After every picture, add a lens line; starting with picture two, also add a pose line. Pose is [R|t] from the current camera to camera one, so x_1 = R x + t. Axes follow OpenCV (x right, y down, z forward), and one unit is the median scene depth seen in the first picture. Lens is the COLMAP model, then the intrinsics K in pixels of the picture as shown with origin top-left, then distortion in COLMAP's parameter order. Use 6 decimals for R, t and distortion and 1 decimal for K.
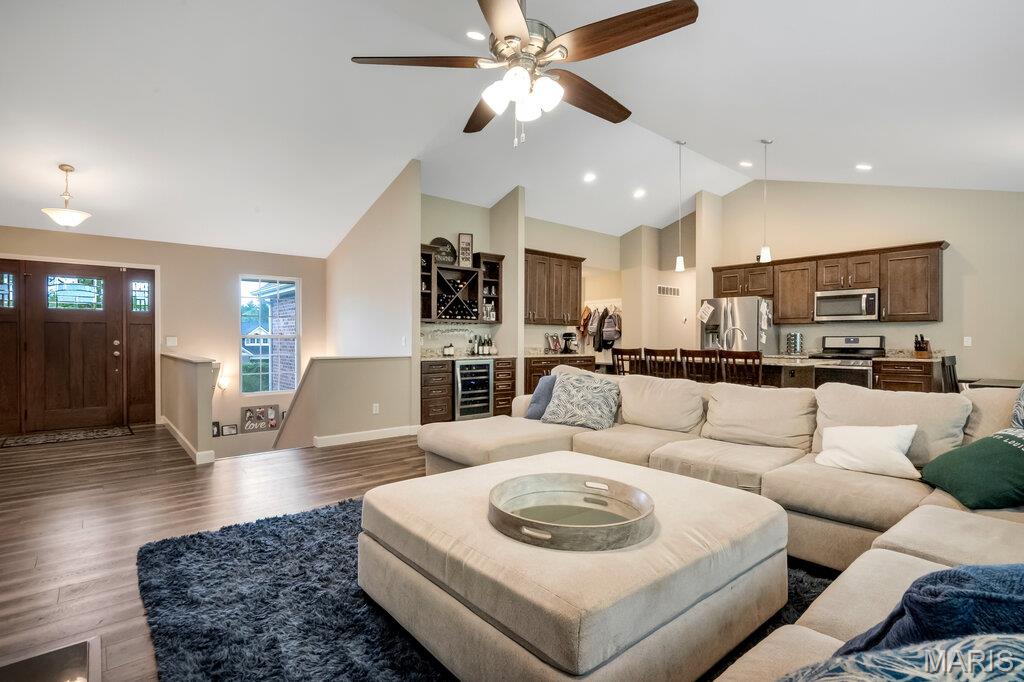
lens RADIAL K [[504.7, 0, 513.6], [0, 504.7, 339.5], [0, 0, 1]] dist [-0.010752, -0.000565]
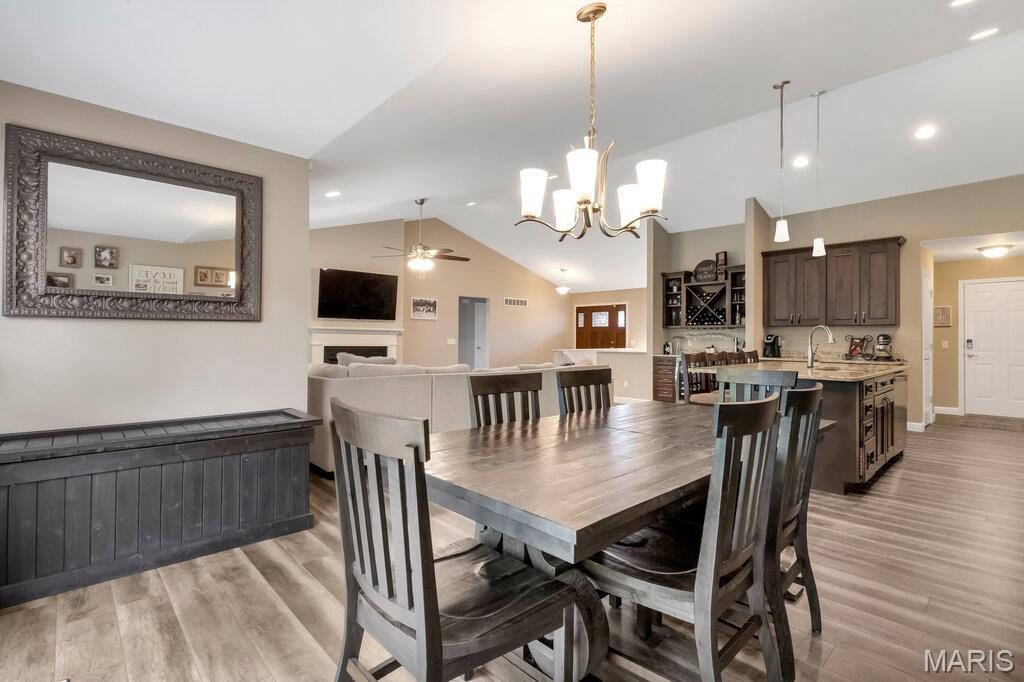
lens RADIAL K [[475.1, 0, 519.0], [0, 475.1, 336.0], [0, 0, 1]] dist [-0.006846, 0.002982]
pose [[0.042824, -0.008267, -0.999048, 1.018060], [-0.010923, 0.999902, -0.008742, 0.001438], [0.999023, 0.011287, 0.042730, 0.494405]]
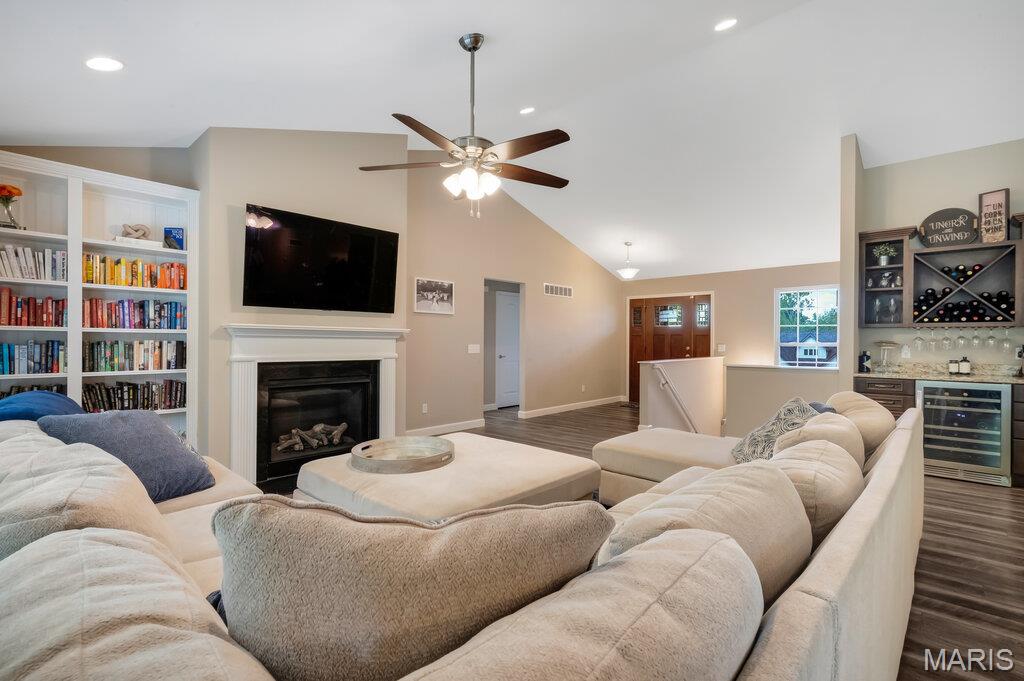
lens RADIAL K [[475.1, 0, 518.3], [0, 475.1, 344.2], [0, 0, 1]] dist [-0.006846, 0.002982]
pose [[0.112389, 0.006762, -0.993641, 0.461282], [-0.009574, 0.999938, 0.005722, -0.007917], [0.993618, 0.008870, 0.112447, 0.323306]]
